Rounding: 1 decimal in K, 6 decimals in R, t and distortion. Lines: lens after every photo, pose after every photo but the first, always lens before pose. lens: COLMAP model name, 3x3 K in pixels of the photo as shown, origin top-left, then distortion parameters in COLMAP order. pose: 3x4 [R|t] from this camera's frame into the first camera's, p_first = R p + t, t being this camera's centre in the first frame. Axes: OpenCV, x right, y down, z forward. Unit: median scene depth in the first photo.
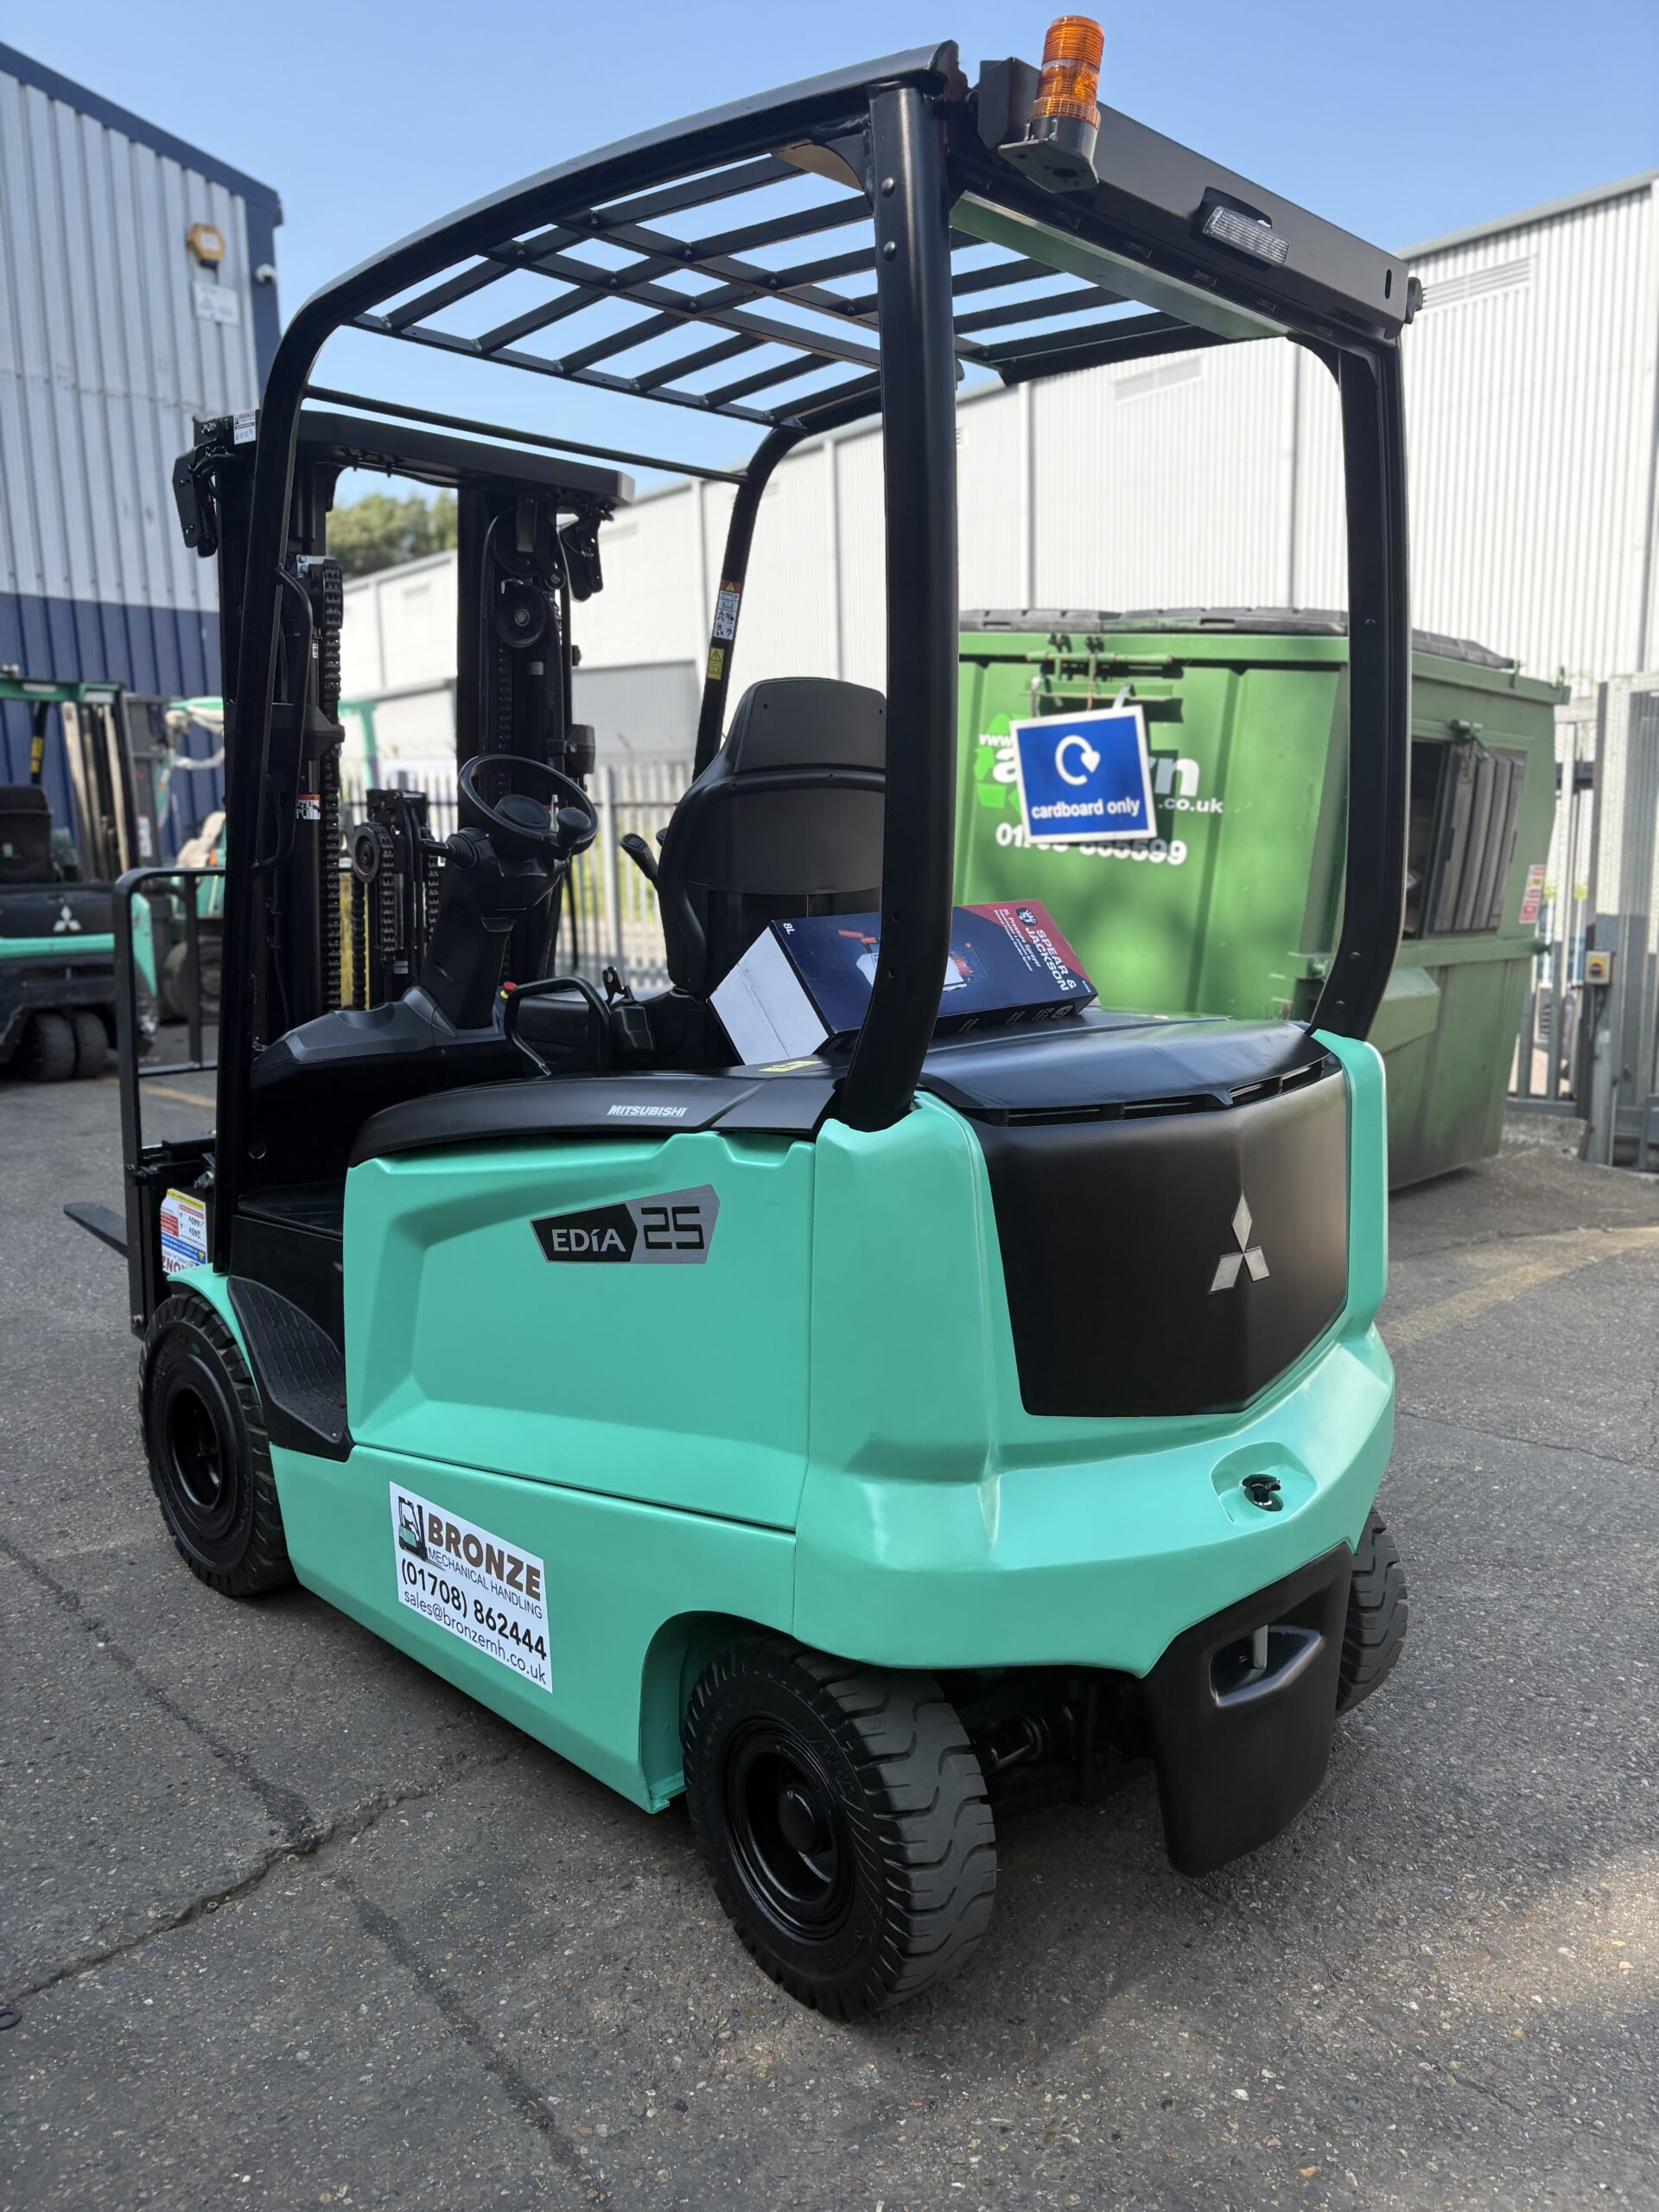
lens RADIAL K [[1691.3, 0, 829.5], [0, 1691.3, 1106.0], [0, 0, 1]] dist [0.096206, -0.133526]
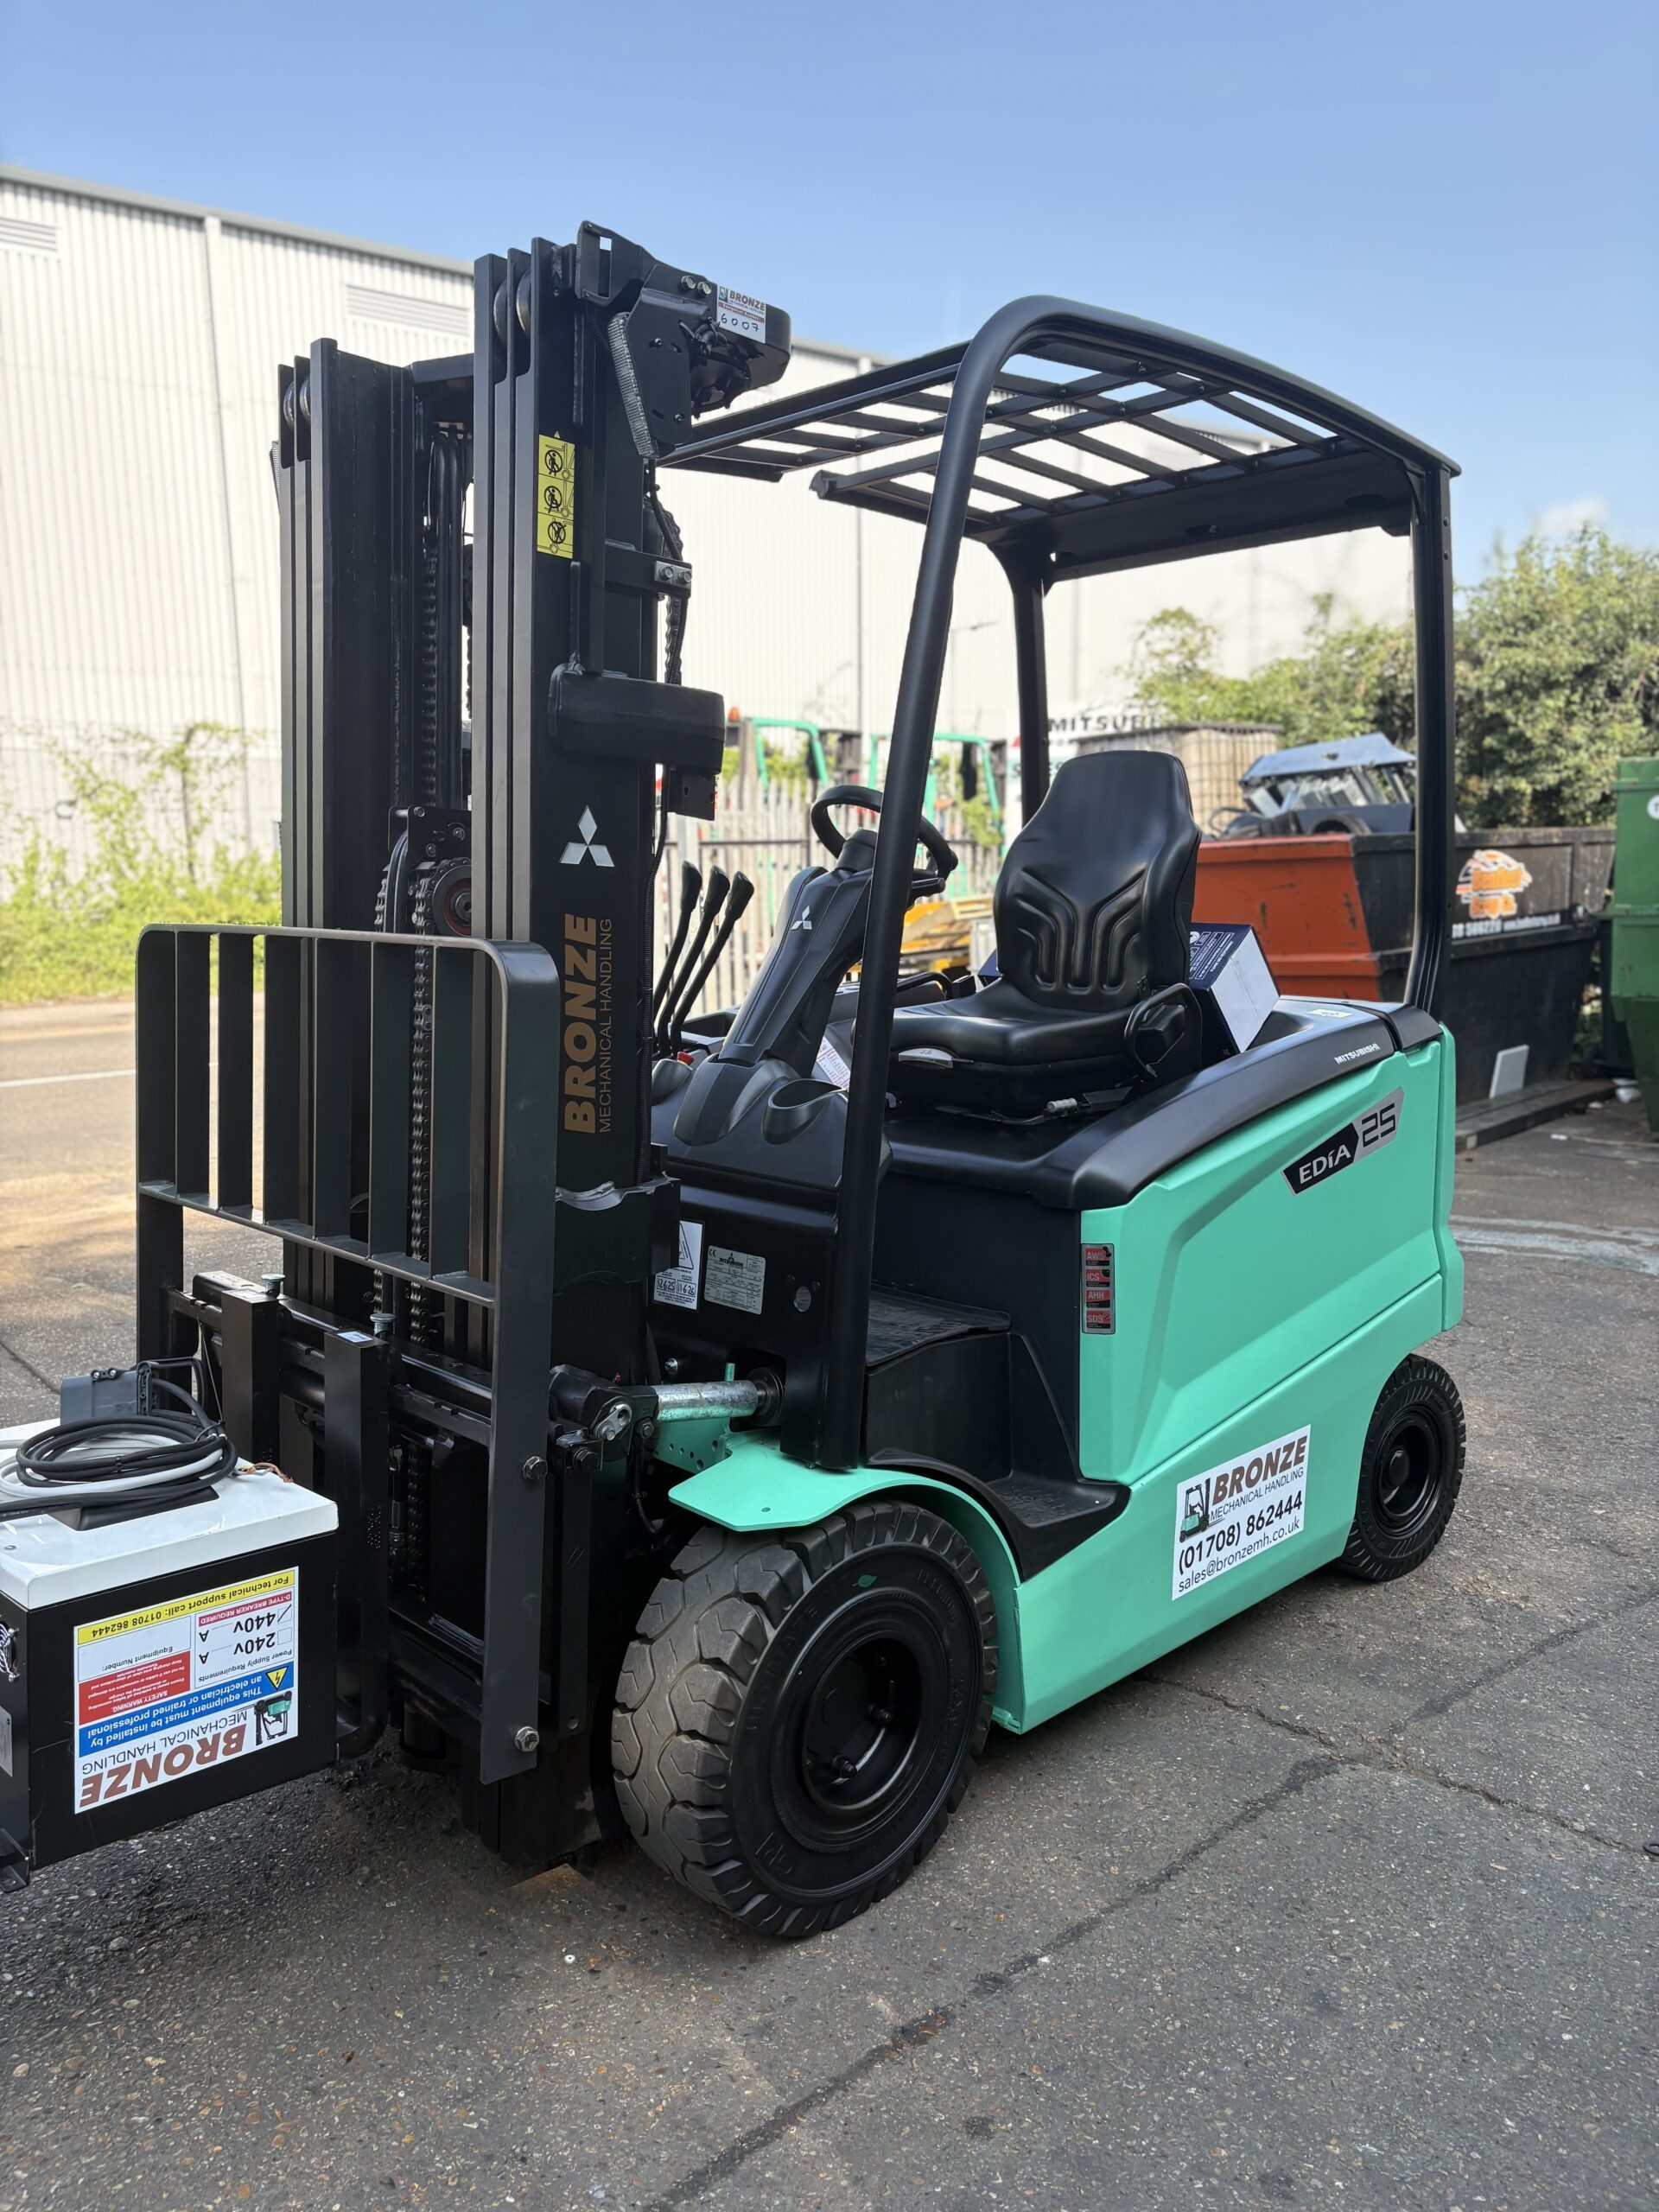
lens RADIAL K [[1691.3, 0, 829.5], [0, 1691.3, 1106.0], [0, 0, 1]] dist [0.096206, -0.133526]
pose [[-0.013905, -0.129910, 0.991428, -1.390104], [0.169641, 0.976844, 0.130378, -0.197027], [-0.985408, 0.169999, 0.008455, 1.283240]]
